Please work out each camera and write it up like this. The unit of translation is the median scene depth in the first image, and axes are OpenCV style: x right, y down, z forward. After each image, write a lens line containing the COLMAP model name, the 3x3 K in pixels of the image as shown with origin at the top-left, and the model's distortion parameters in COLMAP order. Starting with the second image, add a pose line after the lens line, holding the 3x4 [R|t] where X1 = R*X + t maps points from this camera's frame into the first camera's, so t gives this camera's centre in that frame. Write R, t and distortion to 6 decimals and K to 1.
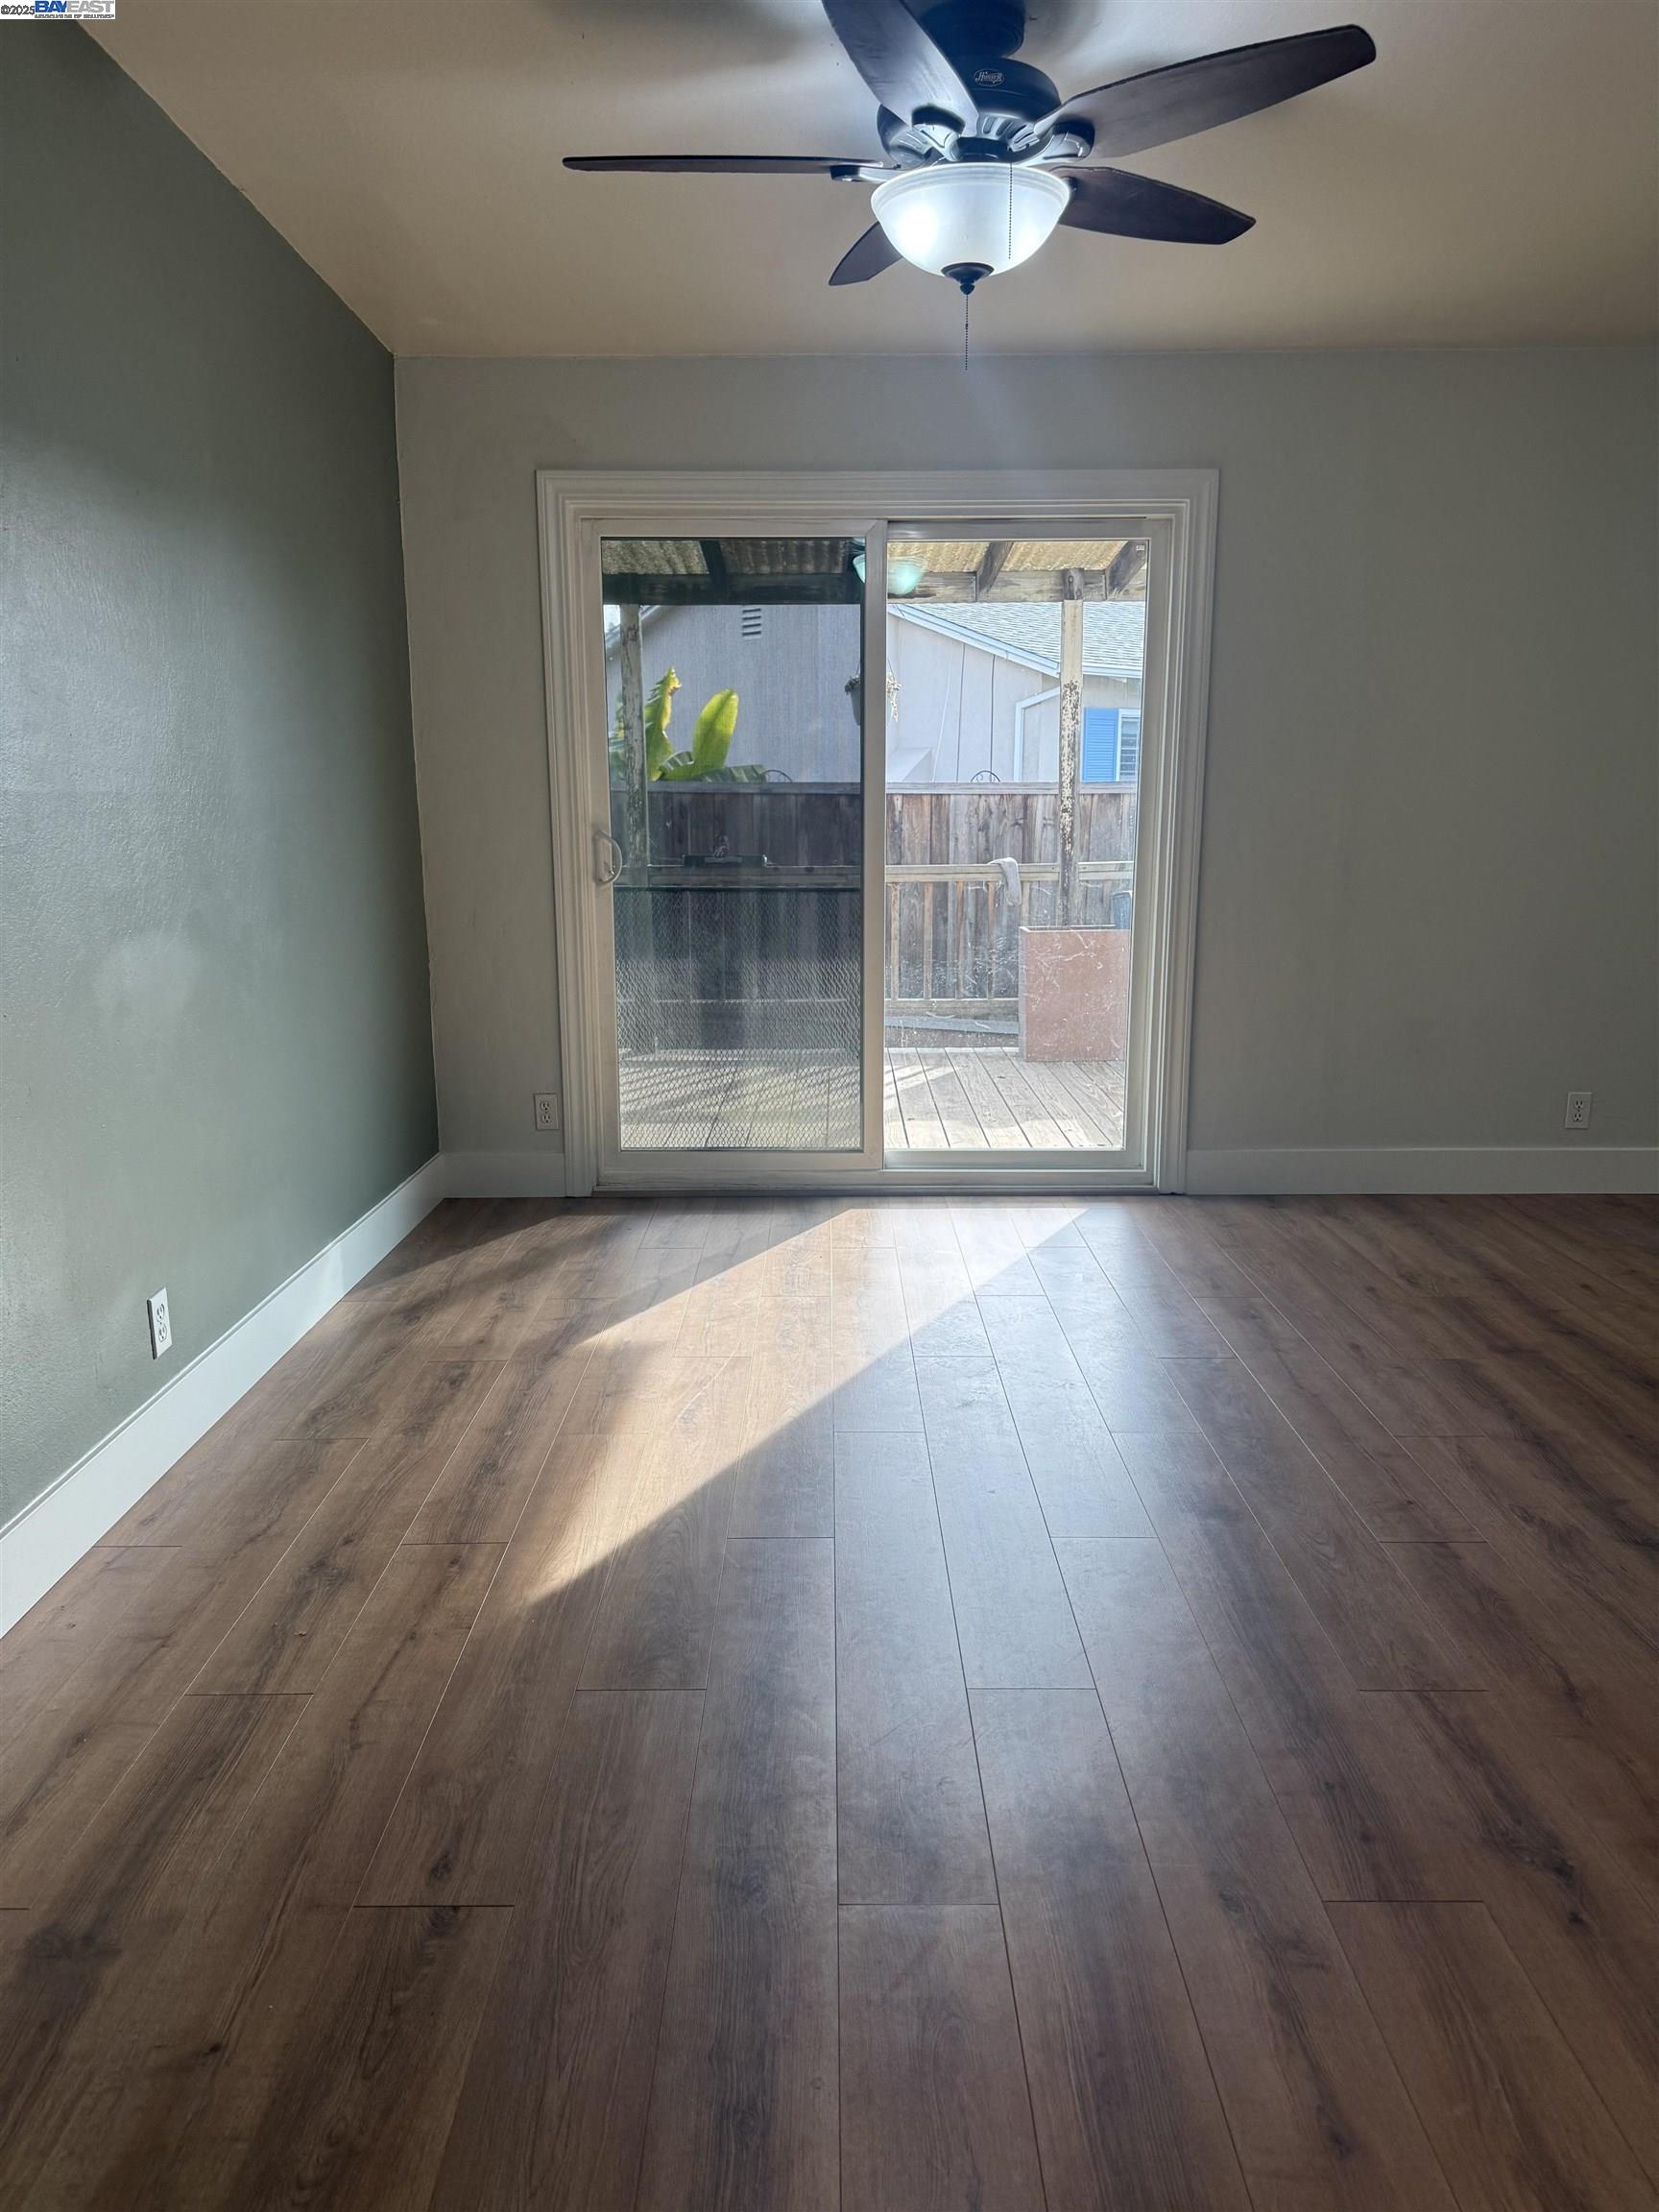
lens RADIAL K [[1547.7, 0, 827.7], [0, 1547.7, 1107.4], [0, 0, 1]] dist [-0.004524, -0.002501]
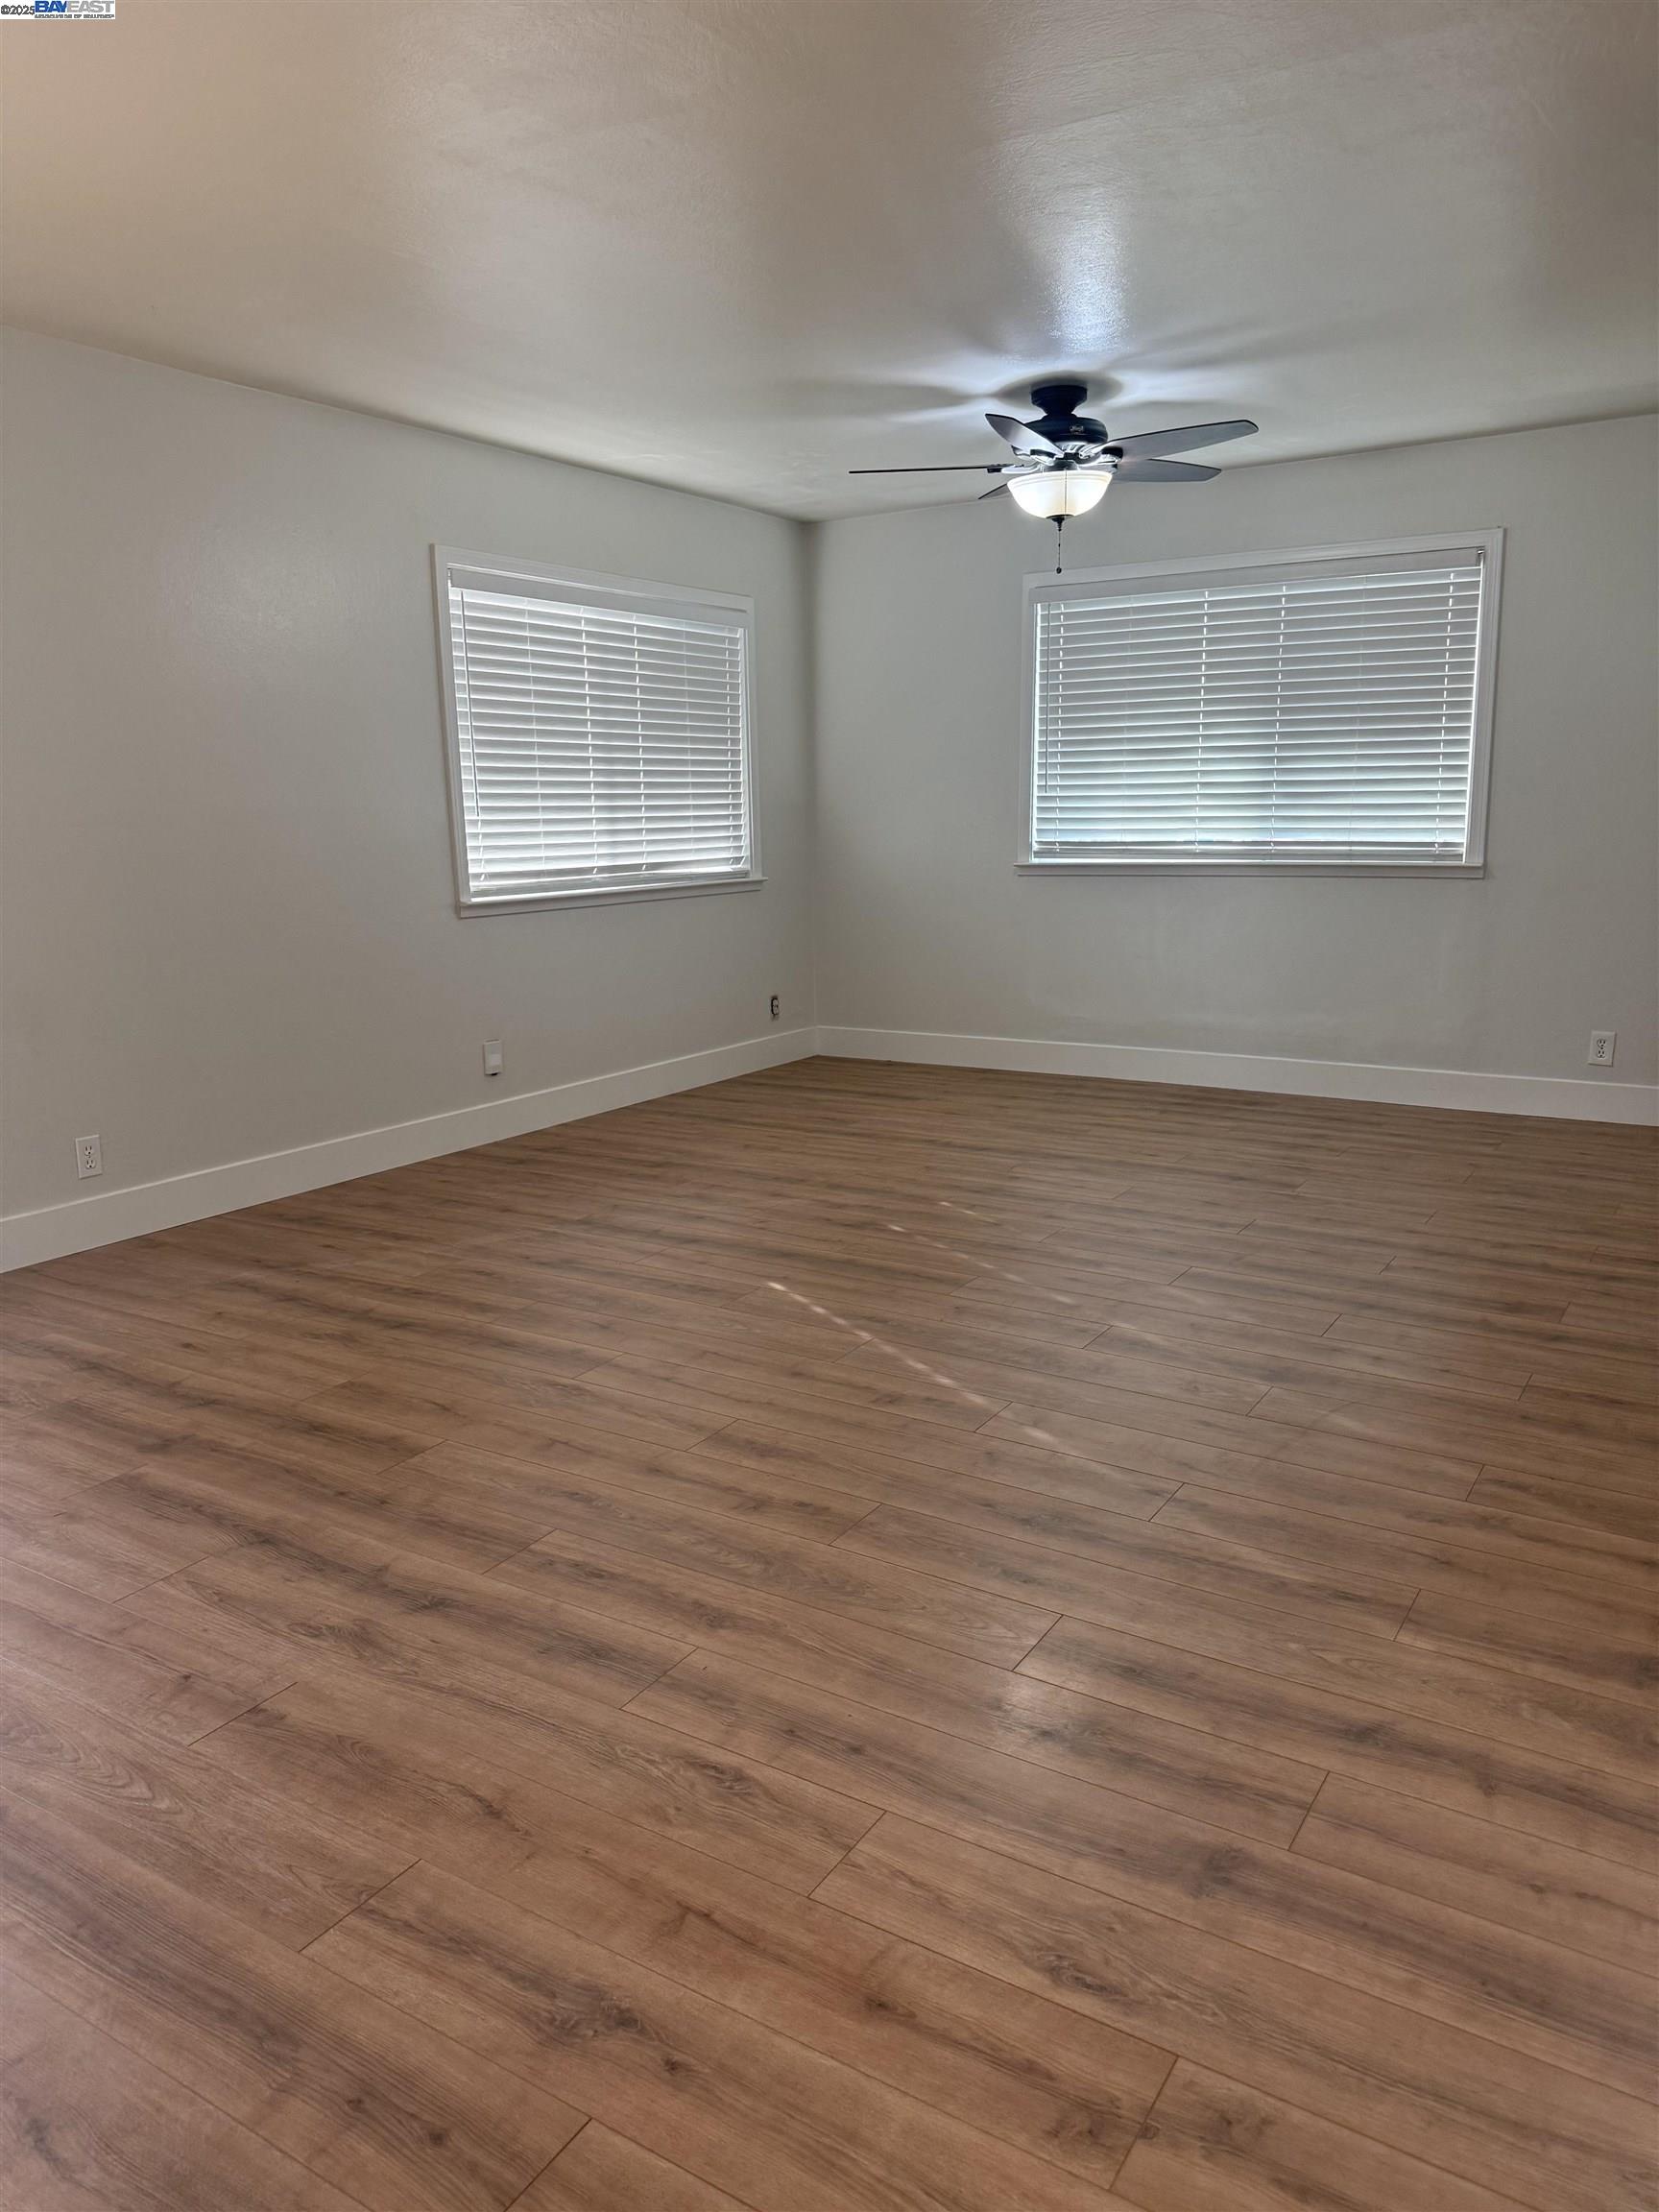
lens RADIAL K [[1547.7, 0, 831.2], [0, 1547.7, 1109.3], [0, 0, 1]] dist [-0.004524, -0.002501]
pose [[0.533662, -0.179104, 0.826515, -0.064463], [0.184505, 0.978432, 0.092893, -0.051556], [-0.825326, 0.102923, 0.555197, 0.196428]]
